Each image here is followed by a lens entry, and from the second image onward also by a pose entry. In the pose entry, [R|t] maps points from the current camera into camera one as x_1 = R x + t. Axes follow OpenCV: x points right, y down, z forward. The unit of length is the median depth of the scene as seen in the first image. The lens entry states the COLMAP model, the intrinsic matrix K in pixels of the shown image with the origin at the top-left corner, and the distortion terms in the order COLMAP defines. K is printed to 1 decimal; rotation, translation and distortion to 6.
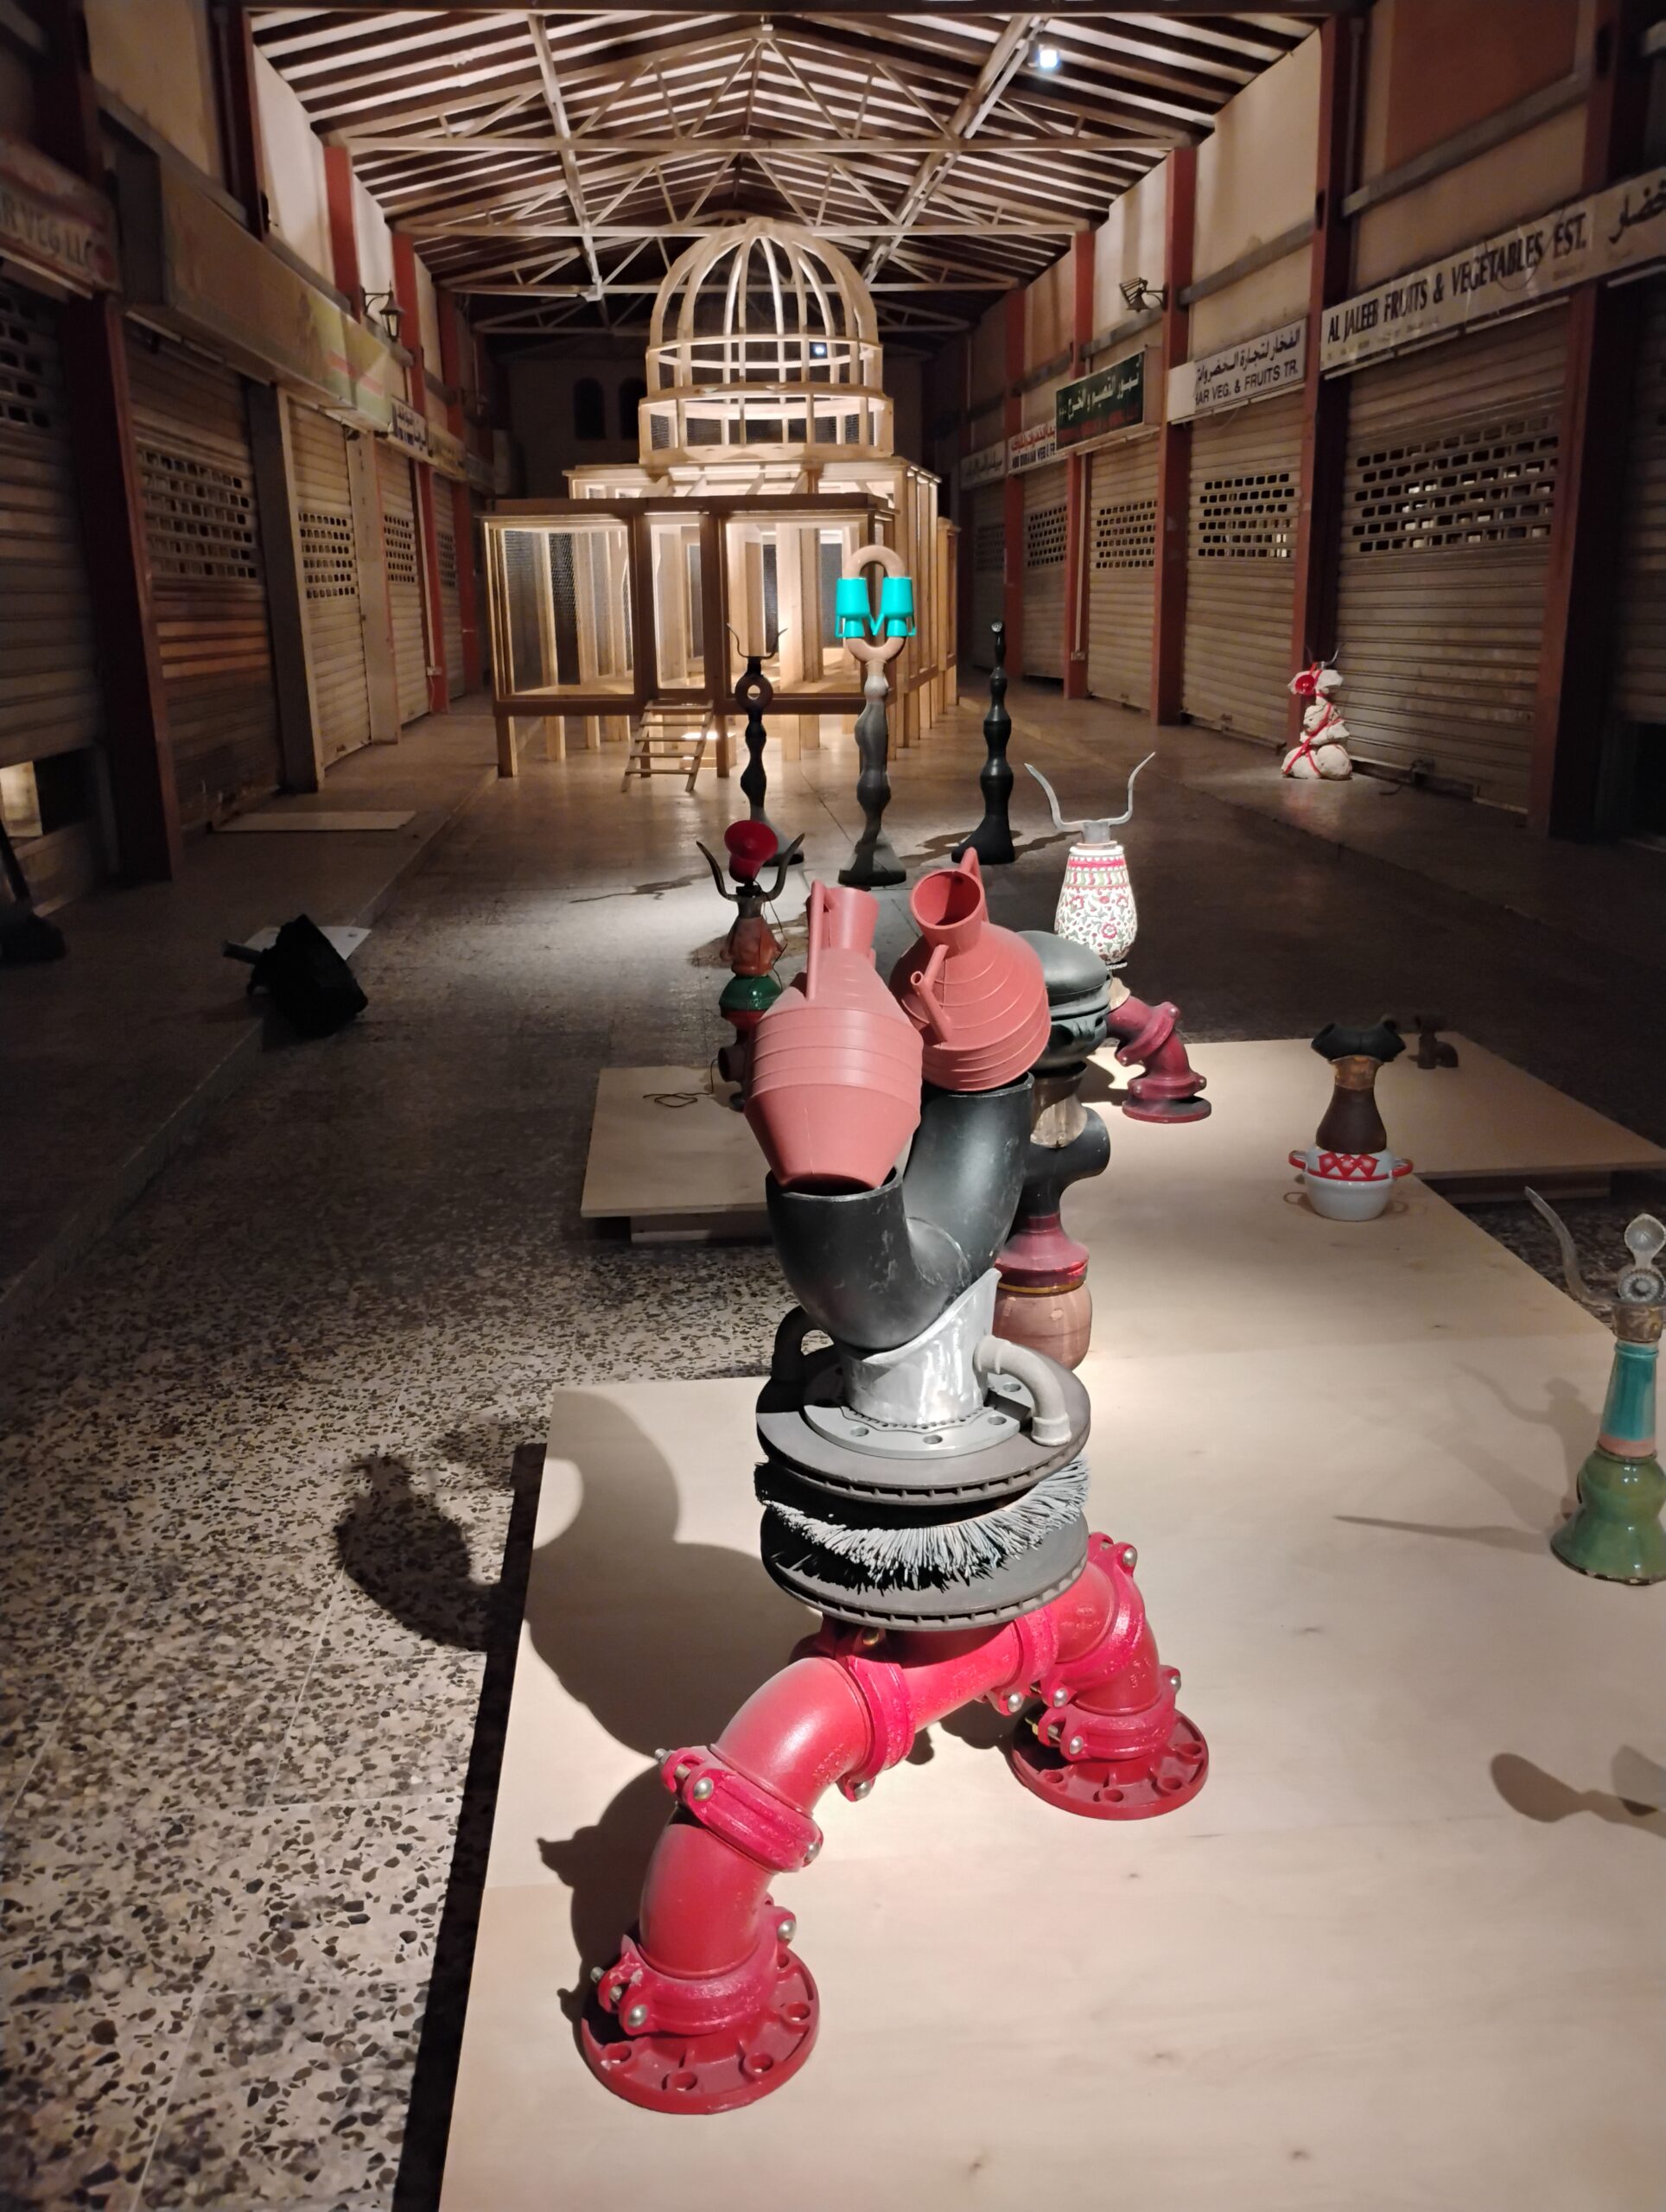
lens RADIAL K [[1844.7, 0, 833.1], [0, 1844.7, 1106.4], [0, 0, 1]] dist [0.048083, -0.070343]
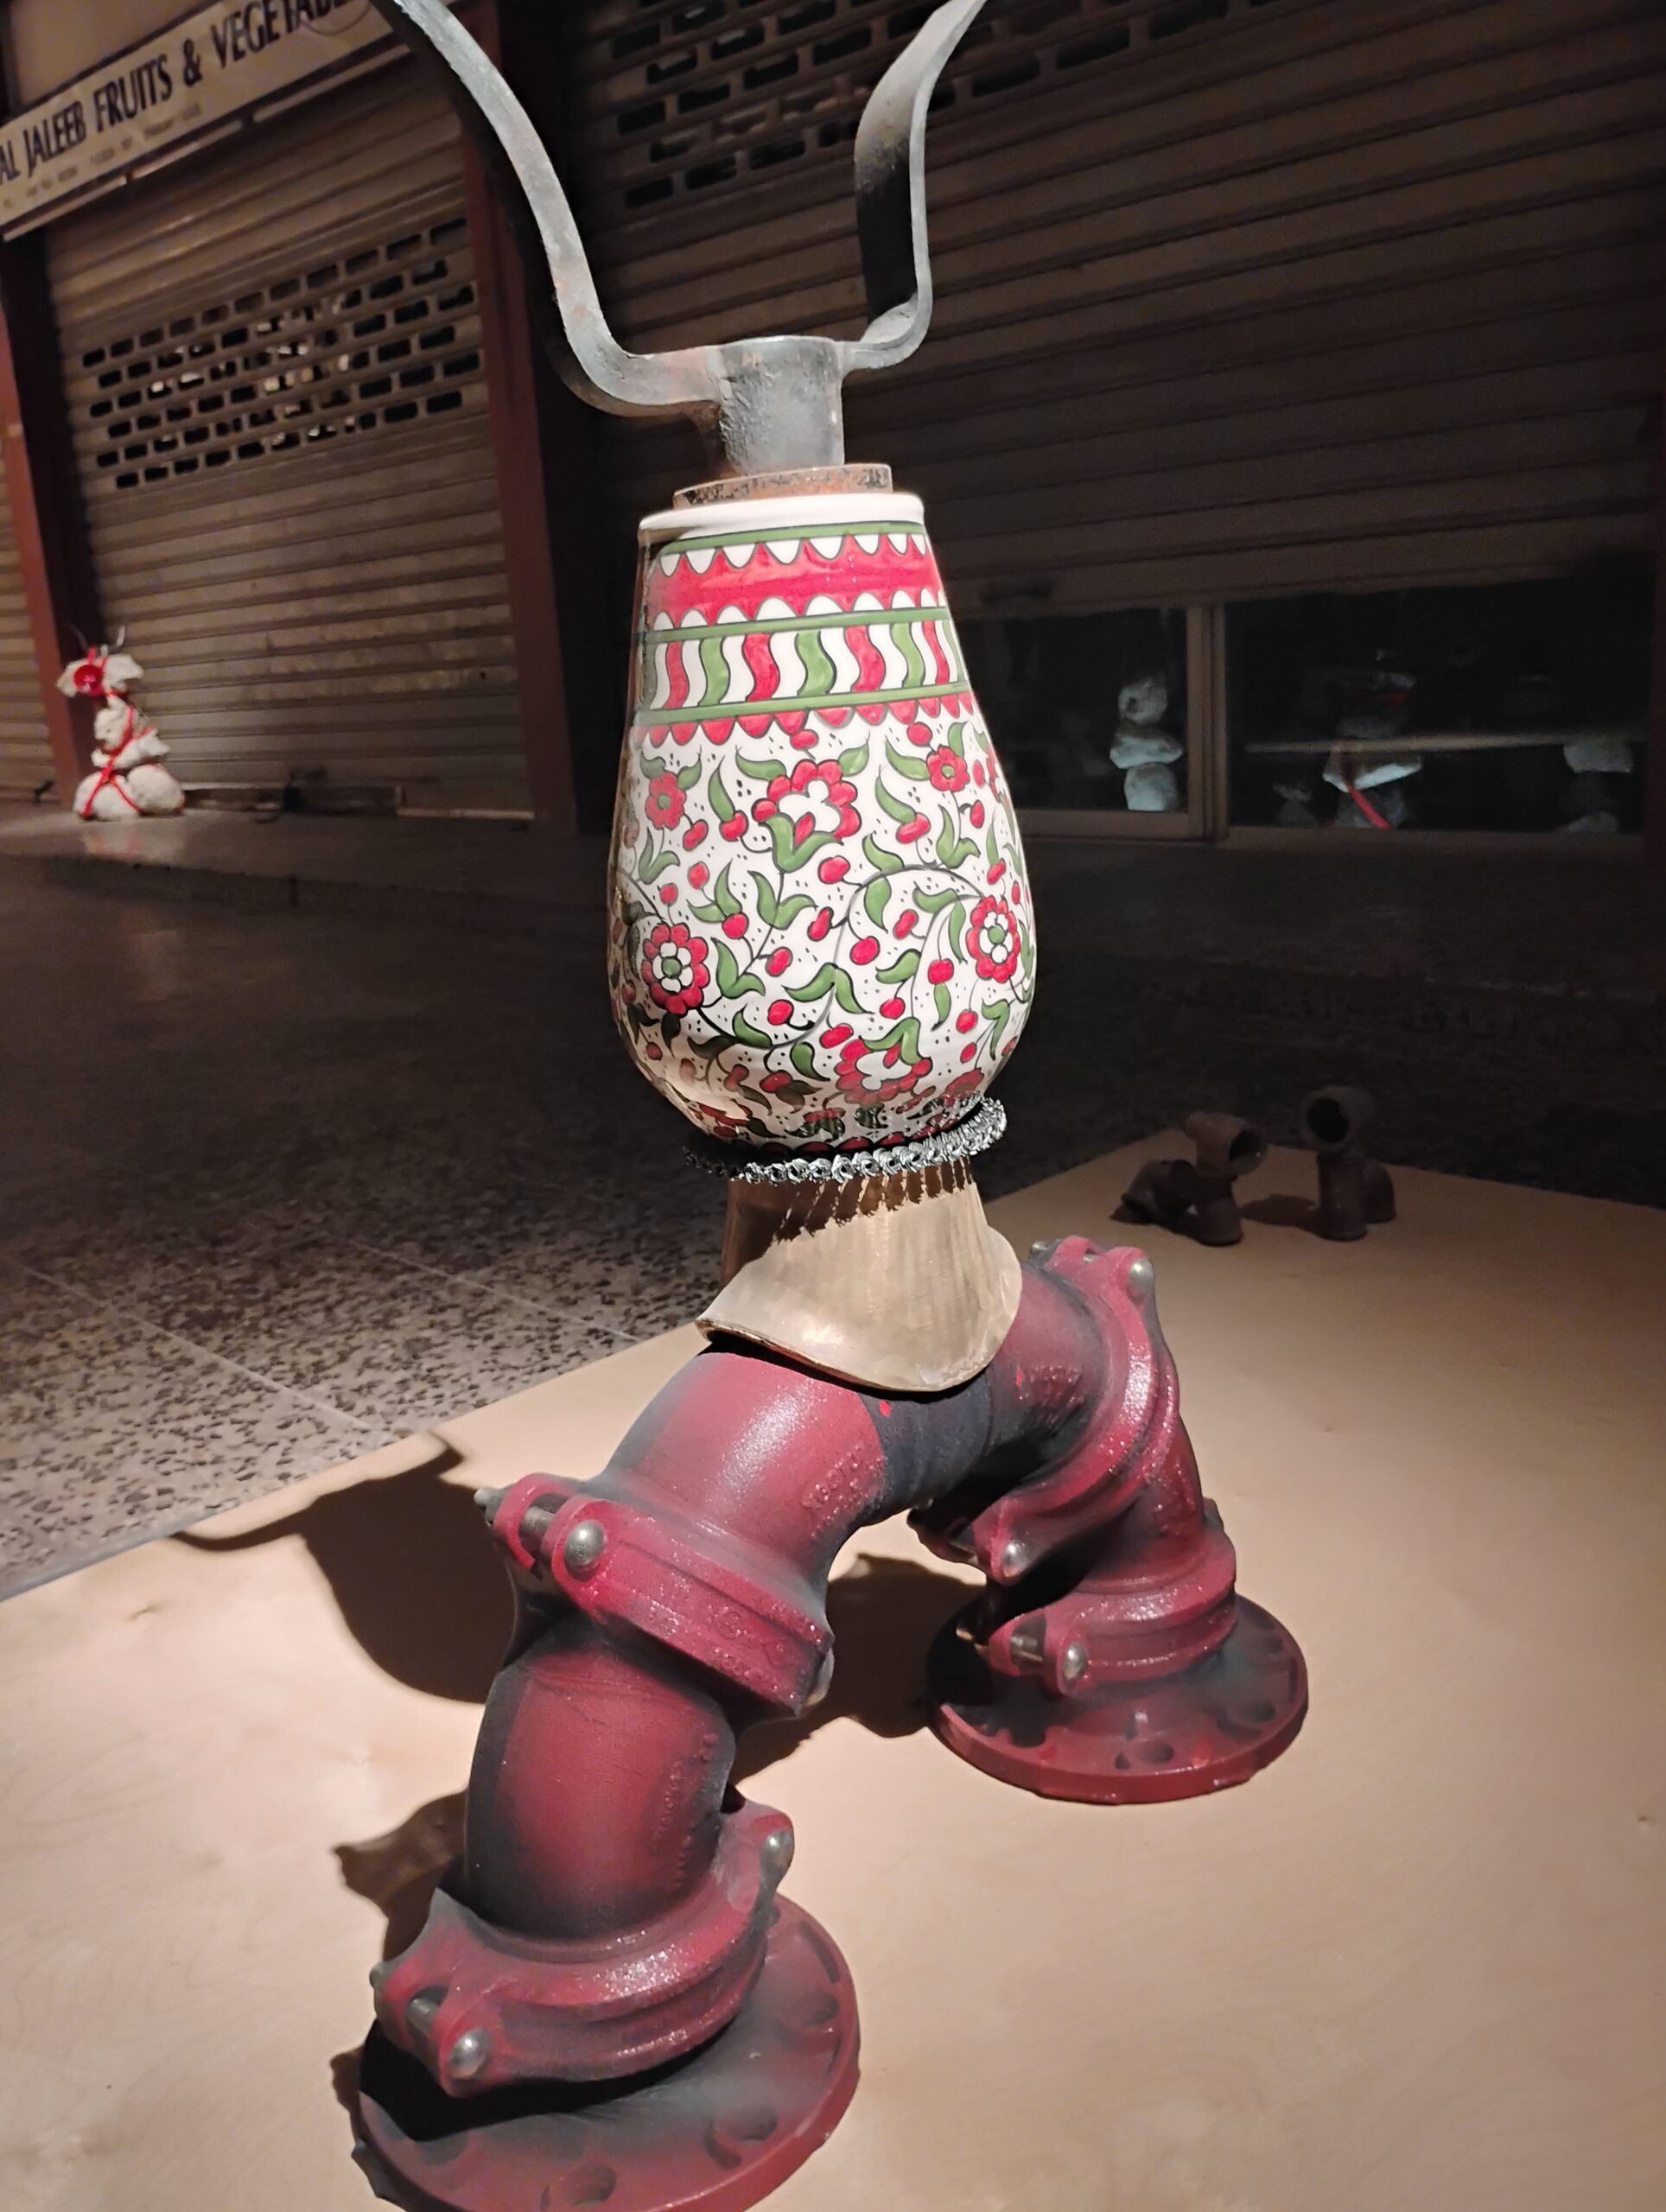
lens RADIAL K [[1844.7, 0, 830.8], [0, 1844.7, 1095.8], [0, 0, 1]] dist [0.048083, -0.070343]
pose [[0.753507, -0.186862, 0.630325, 0.006060], [0.226565, 0.973832, 0.017854, -0.026105], [-0.617167, 0.129356, 0.776126, 0.262027]]
